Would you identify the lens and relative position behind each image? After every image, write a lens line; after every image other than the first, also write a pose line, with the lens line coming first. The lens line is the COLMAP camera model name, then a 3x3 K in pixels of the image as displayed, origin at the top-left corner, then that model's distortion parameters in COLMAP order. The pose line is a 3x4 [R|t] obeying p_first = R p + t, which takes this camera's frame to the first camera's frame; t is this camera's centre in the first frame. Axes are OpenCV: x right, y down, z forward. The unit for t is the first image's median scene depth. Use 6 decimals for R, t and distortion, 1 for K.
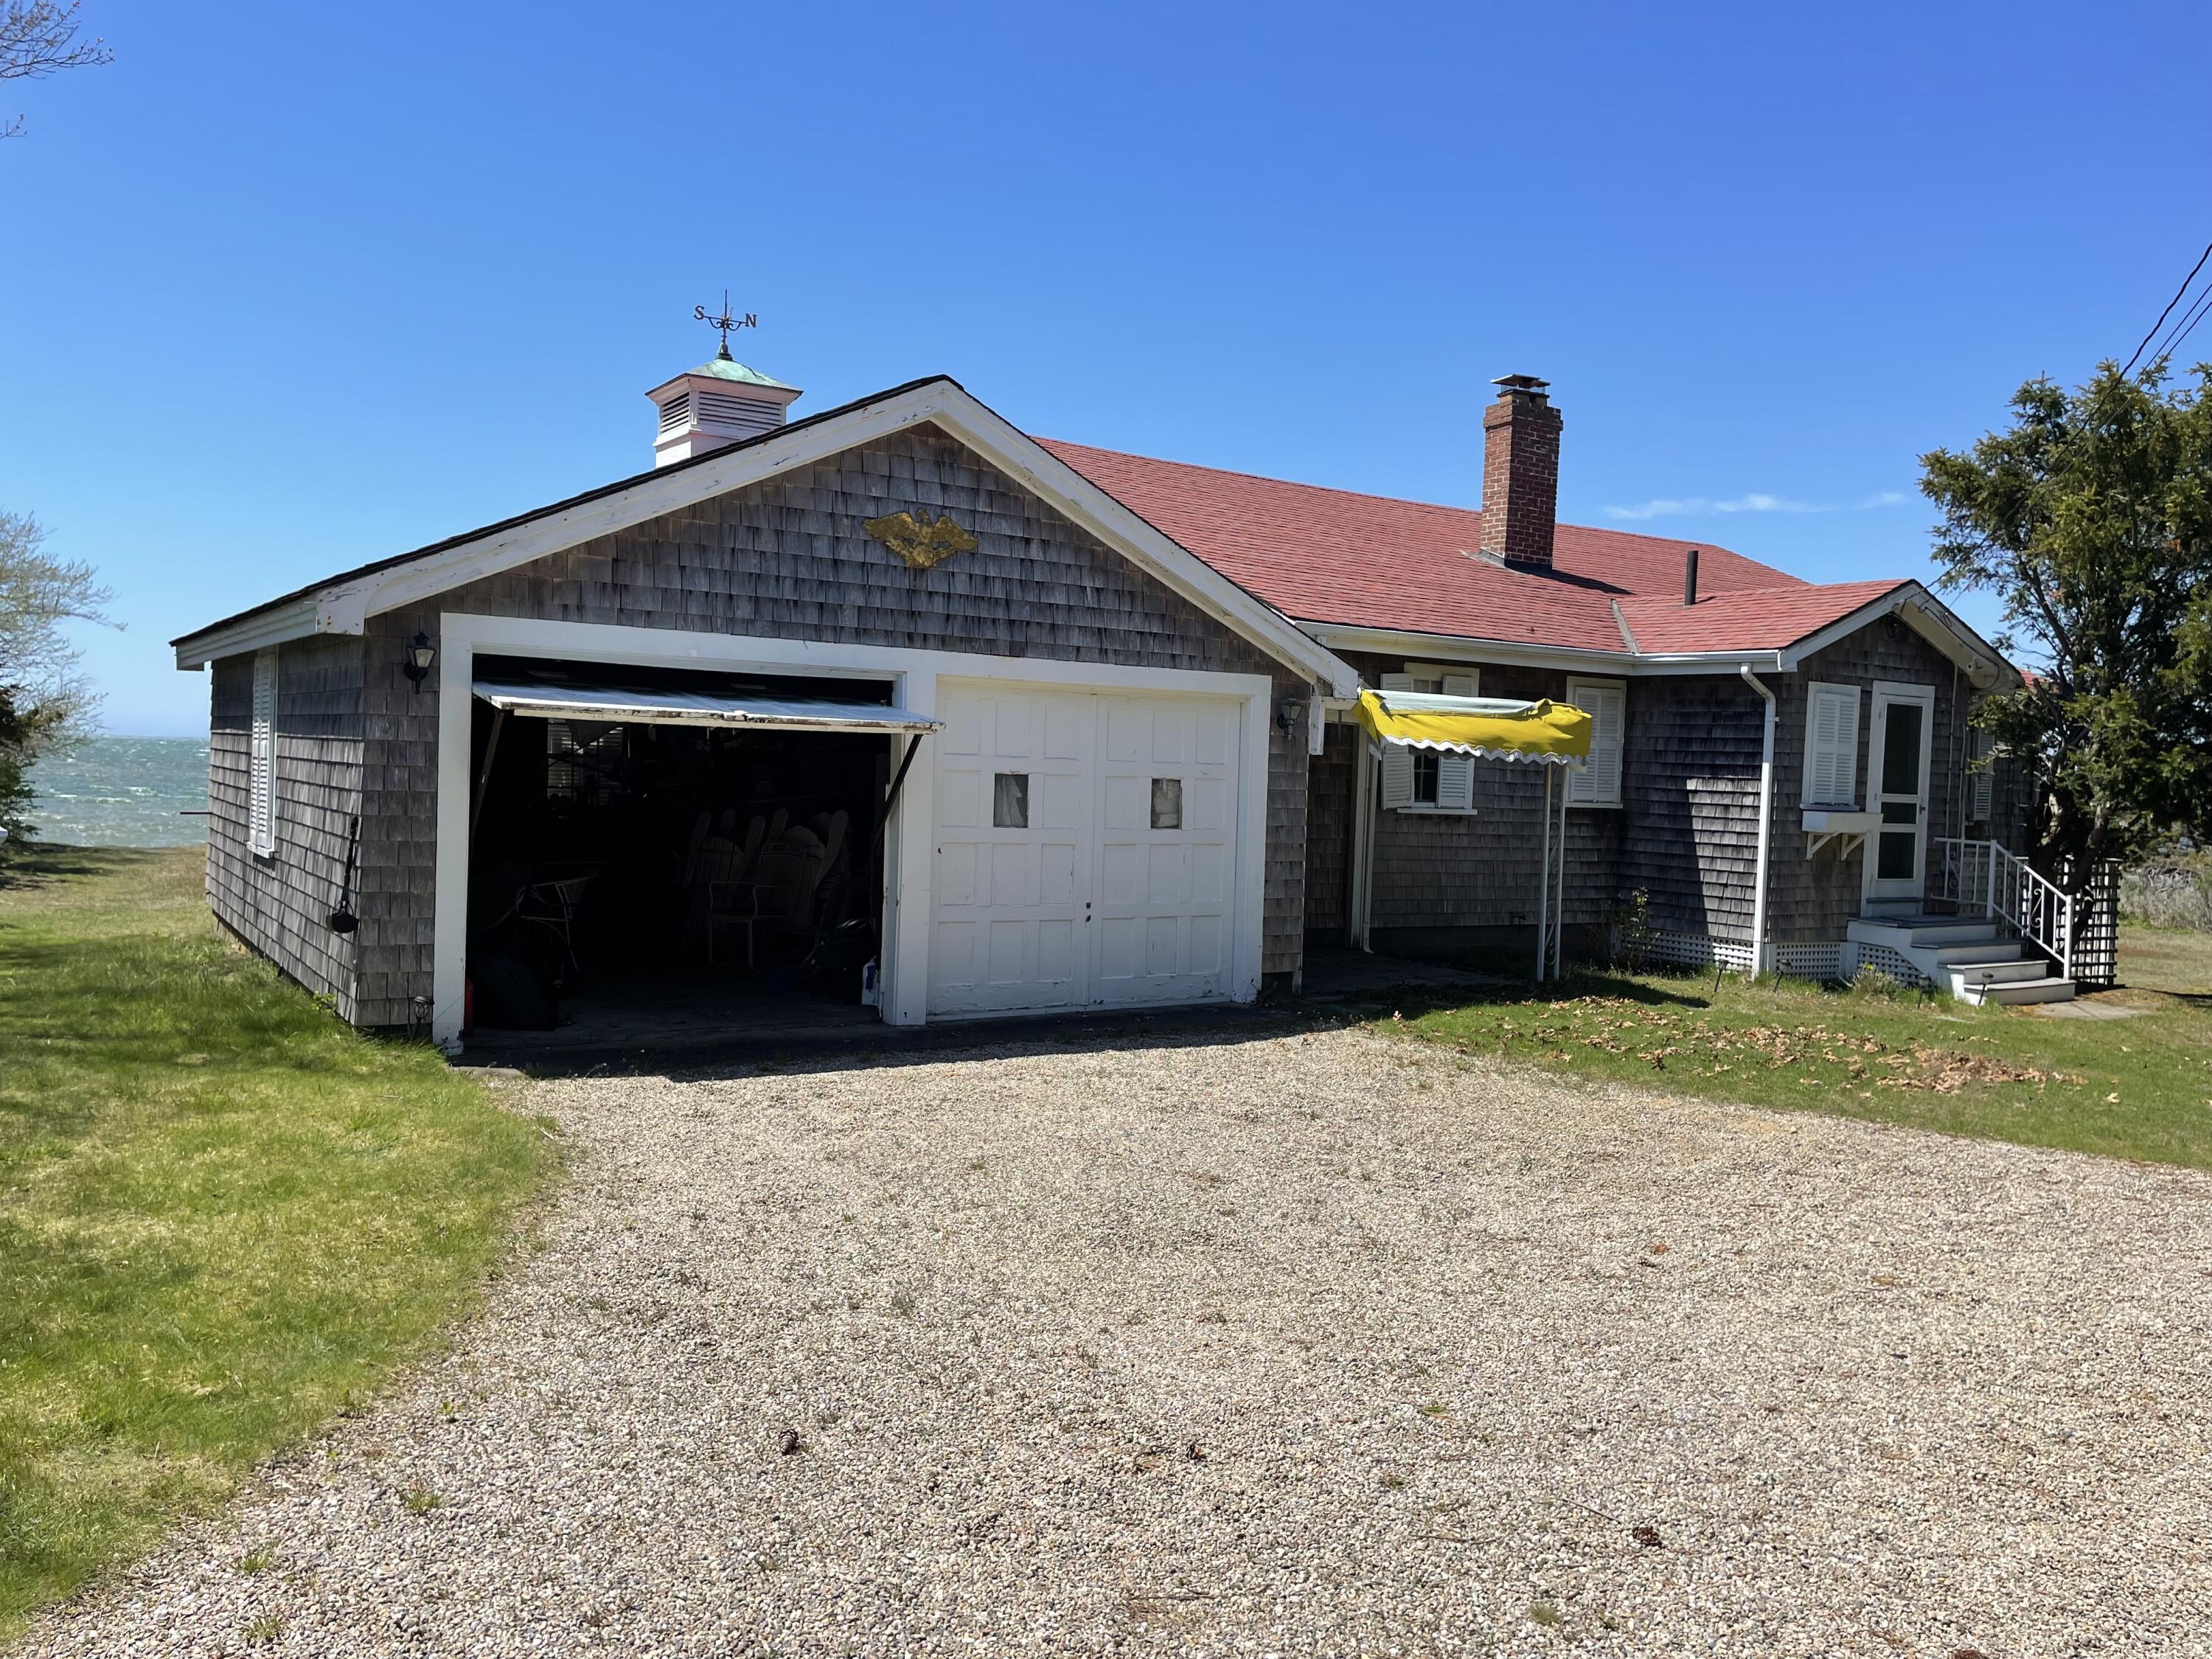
lens RADIAL K [[1659.8, 0, 1114.6], [0, 1659.8, 814.4], [0, 0, 1]] dist [0.106091, -0.141102]
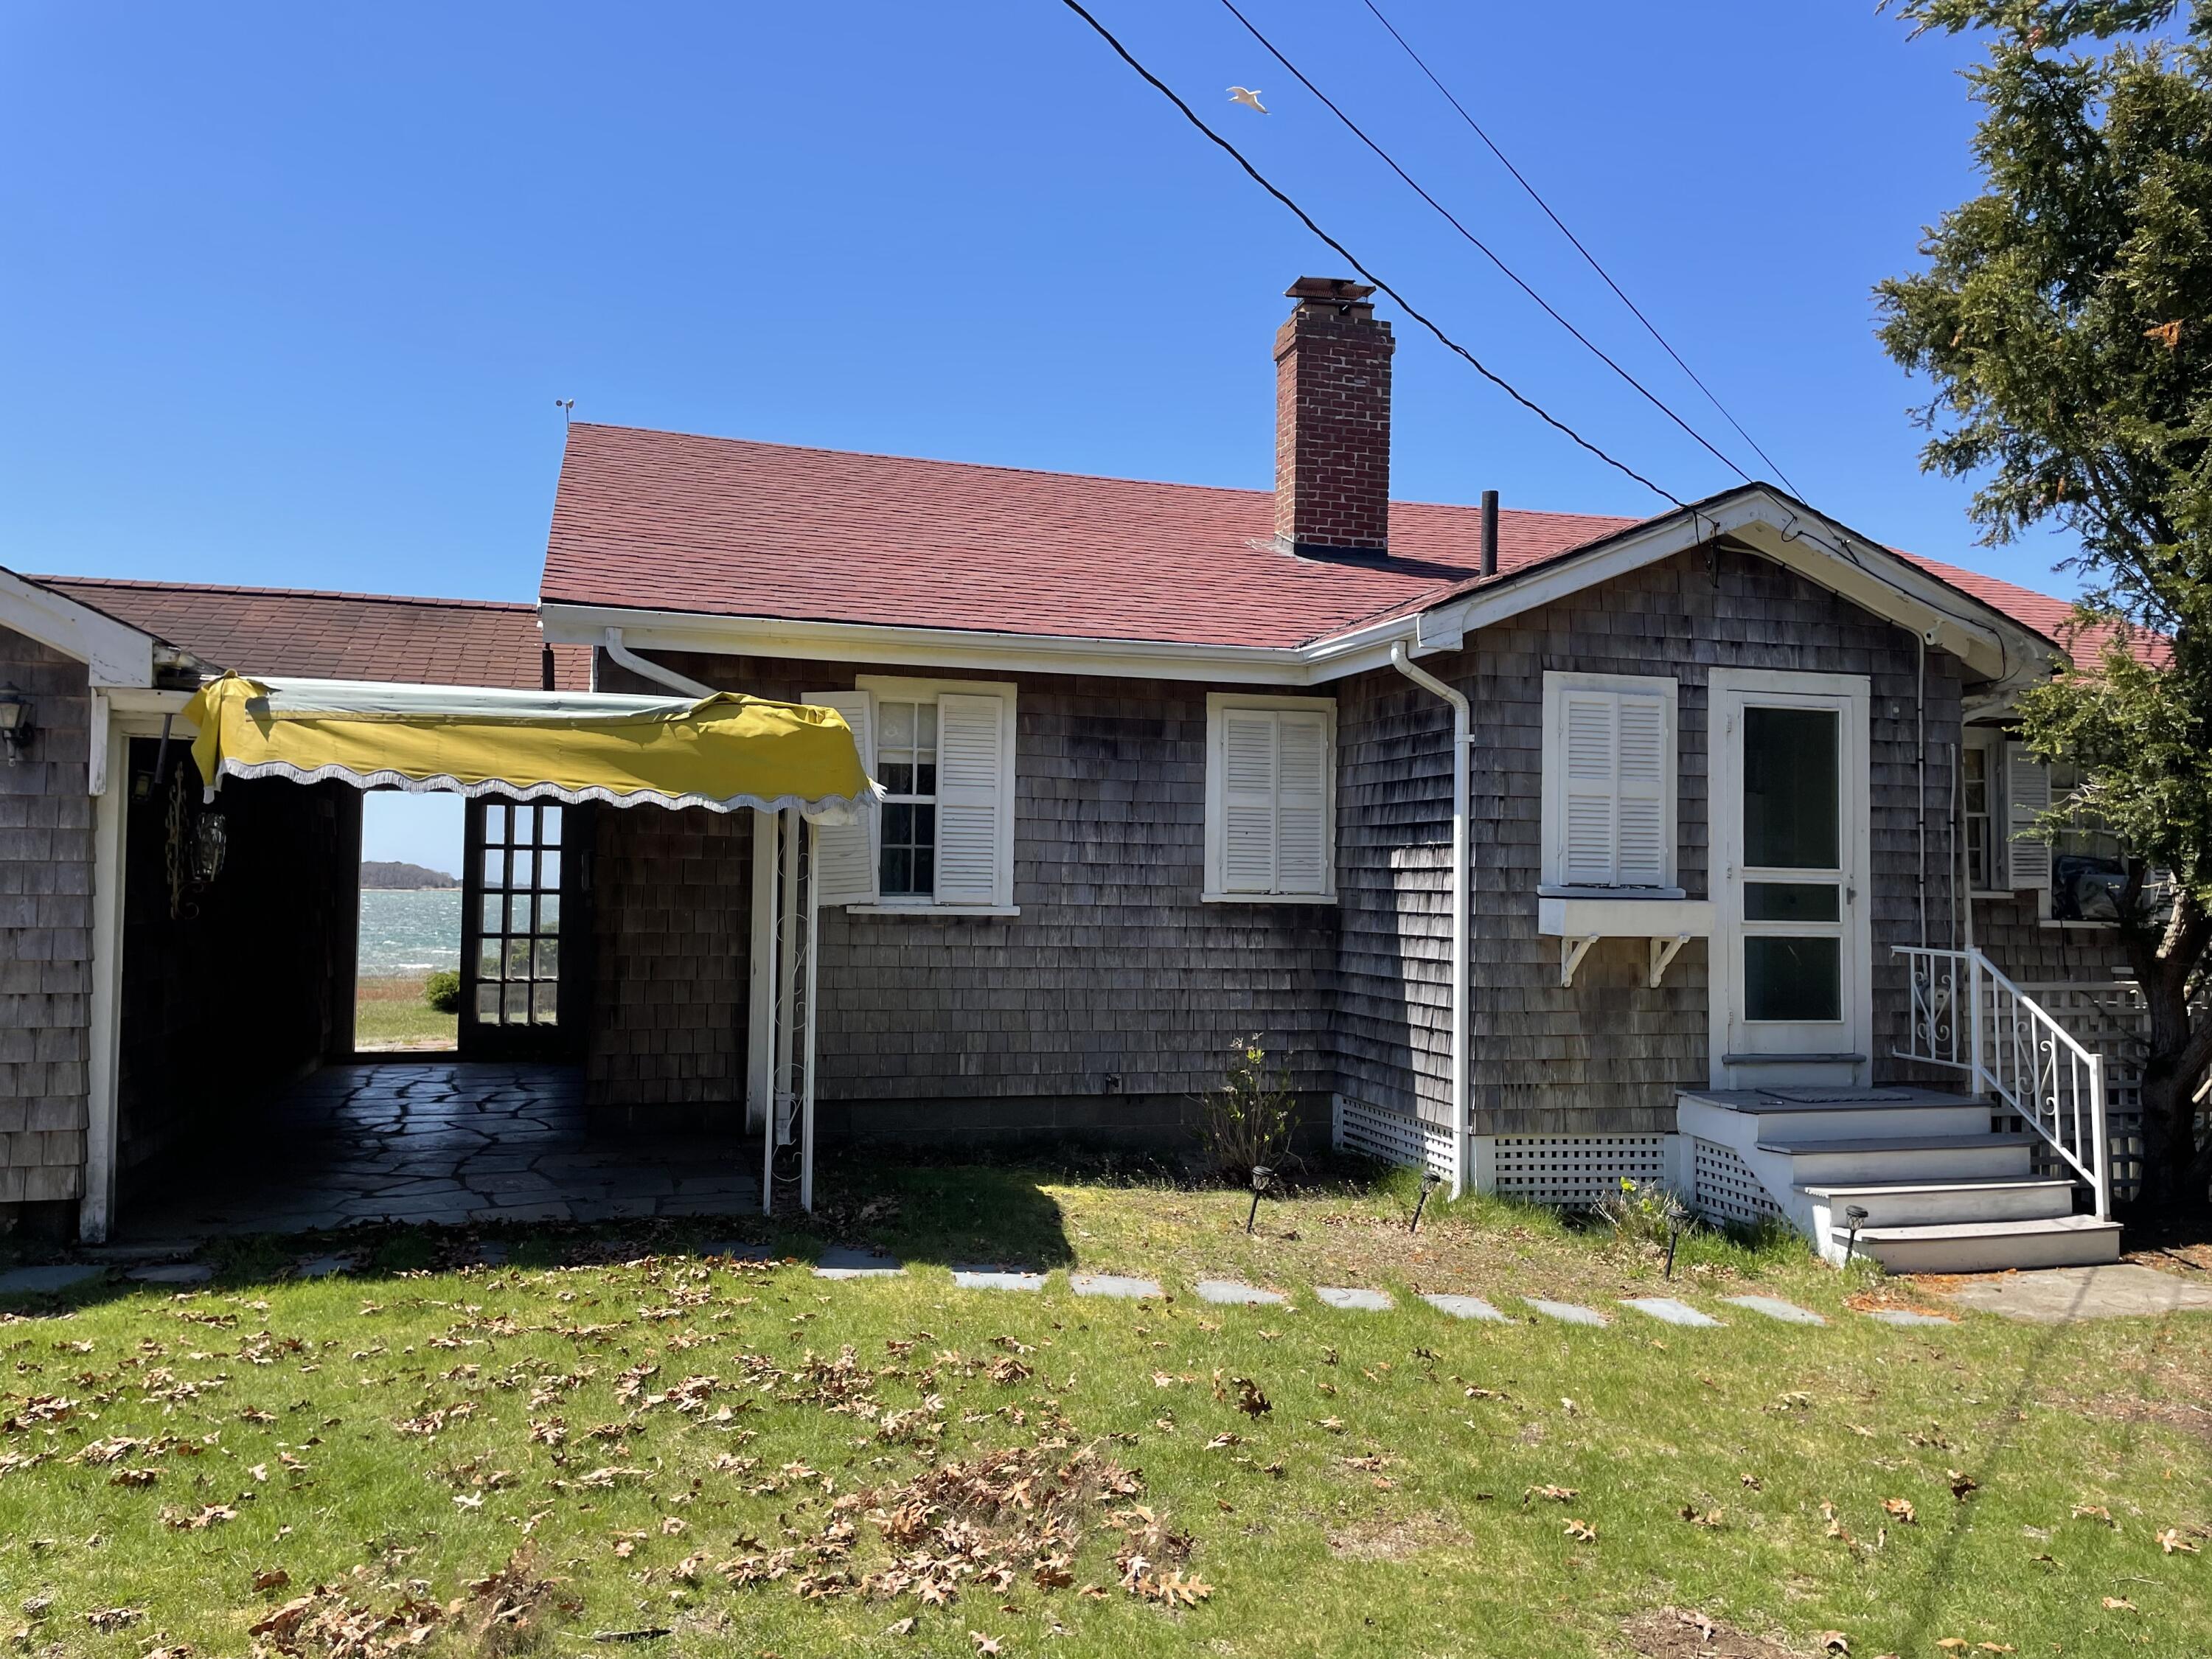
lens RADIAL K [[1659.8, 0, 1114.6], [0, 1659.8, 814.4], [0, 0, 1]] dist [0.106091, -0.141102]
pose [[0.952443, -0.036769, -0.302490, 0.431656], [0.011516, 0.996327, -0.084850, 0.015372], [0.304498, 0.077331, 0.949368, 0.410169]]
